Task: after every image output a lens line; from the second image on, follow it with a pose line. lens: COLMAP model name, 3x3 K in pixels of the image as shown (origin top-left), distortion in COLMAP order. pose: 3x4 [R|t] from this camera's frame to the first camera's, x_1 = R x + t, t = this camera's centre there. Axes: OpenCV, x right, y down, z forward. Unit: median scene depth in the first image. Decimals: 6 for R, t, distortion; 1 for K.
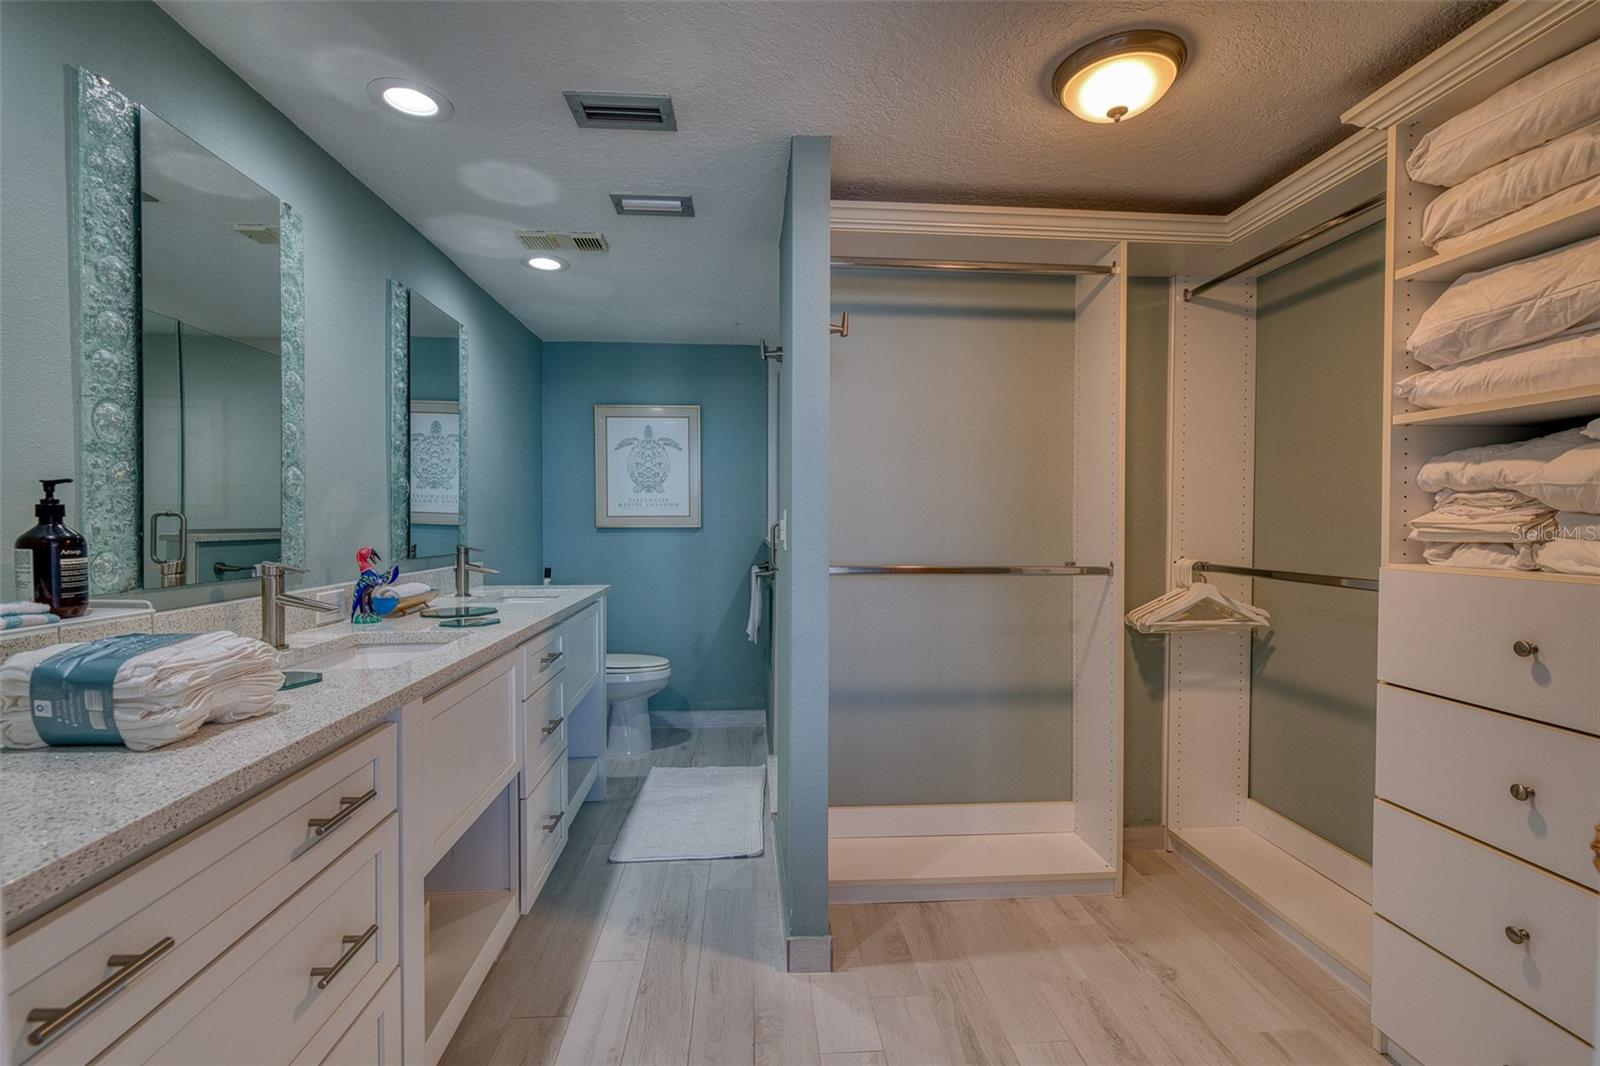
lens RADIAL K [[718.6, 0, 800.0], [0, 718.6, 533.0], [0, 0, 1]] dist [0.002988, -0.004672]
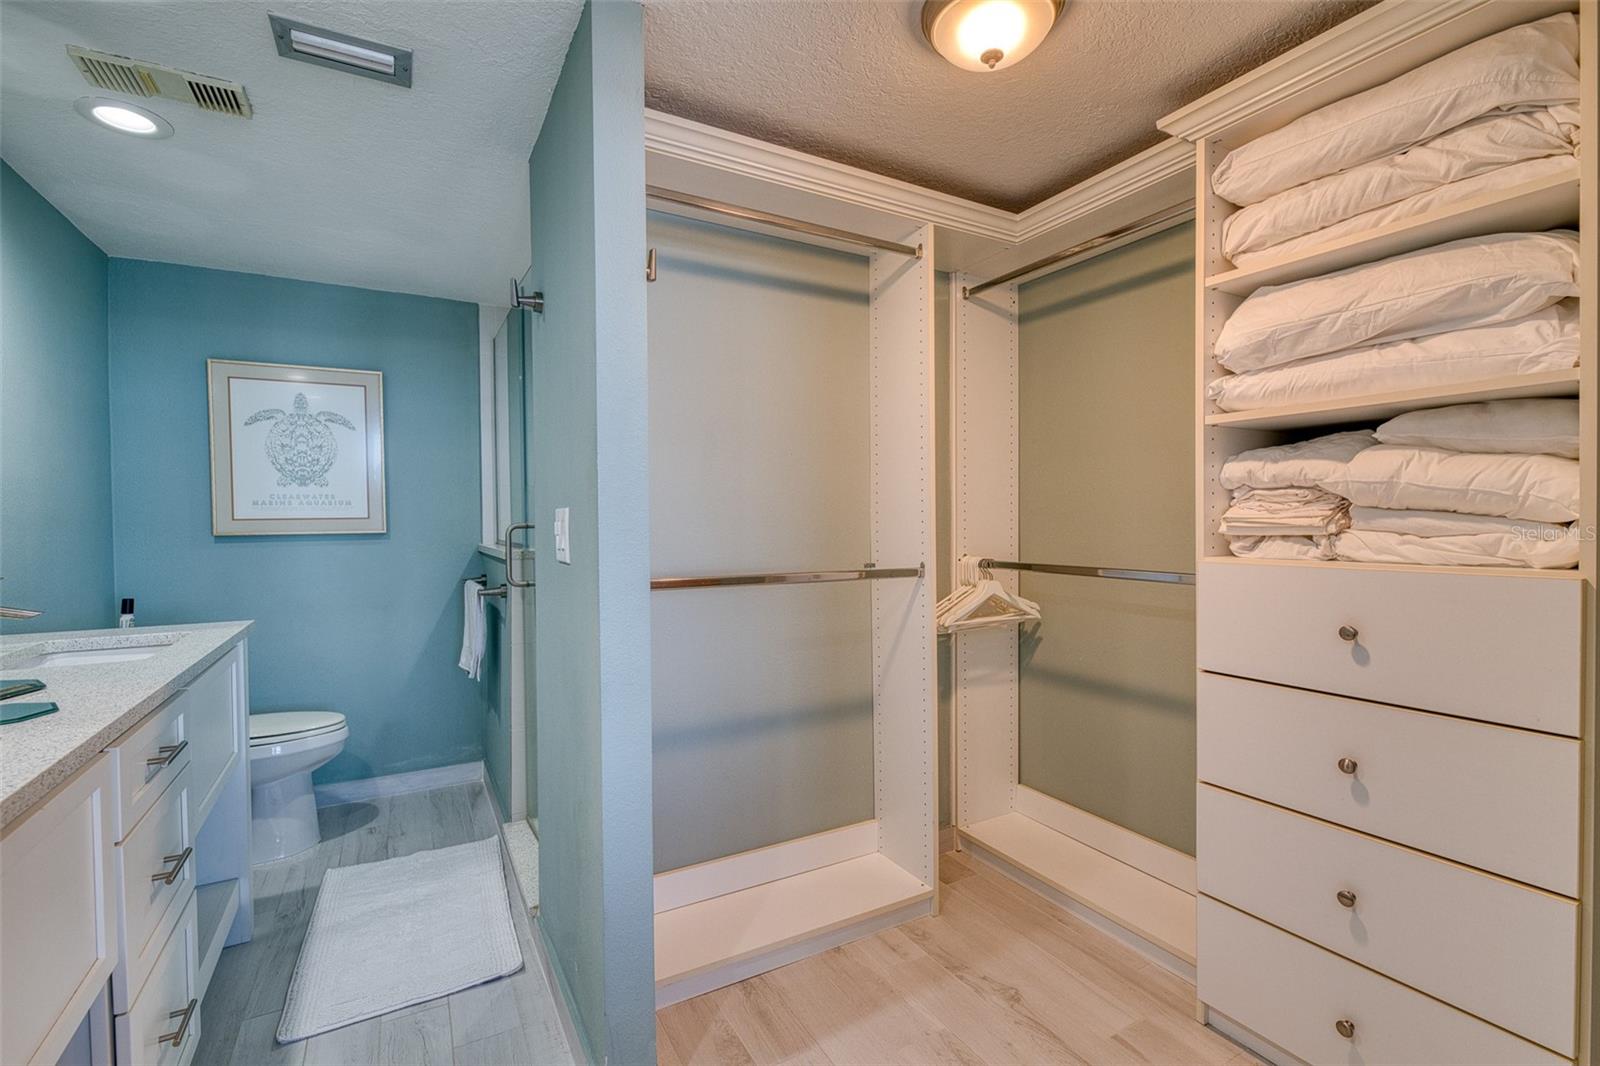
lens RADIAL K [[718.6, 0, 800.0], [0, 718.6, 533.0], [0, 0, 1]] dist [0.002988, -0.004672]
pose [[0.903051, -0.017179, 0.429189, -0.118745], [0.017578, 0.999841, 0.003034, -0.004333], [-0.429173, 0.004804, 0.903210, 0.221903]]
